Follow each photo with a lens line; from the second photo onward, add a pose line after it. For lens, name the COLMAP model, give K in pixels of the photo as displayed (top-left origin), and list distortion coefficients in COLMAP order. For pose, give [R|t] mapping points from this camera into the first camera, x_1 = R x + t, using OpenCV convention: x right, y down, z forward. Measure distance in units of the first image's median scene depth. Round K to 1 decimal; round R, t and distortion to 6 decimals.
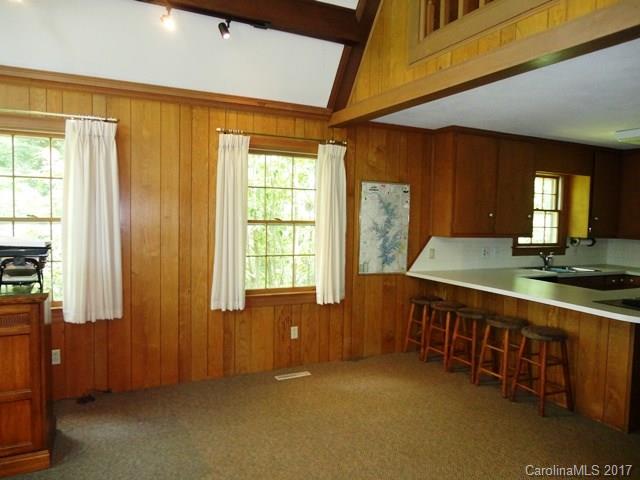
lens RADIAL K [[470.7, 0, 317.2], [0, 470.7, 234.4], [0, 0, 1]] dist [-0.004982, -0.002828]
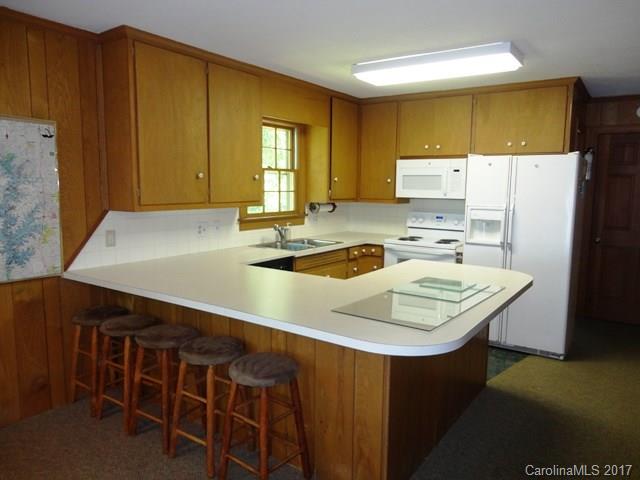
lens RADIAL K [[470.7, 0, 319.7], [0, 470.7, 240.8], [0, 0, 1]] dist [-0.004982, -0.002828]
pose [[0.878837, -0.073840, 0.471374, 0.197939], [0.033502, 0.995064, 0.093414, -0.005396], [-0.475945, -0.066303, 0.876972, 0.323592]]
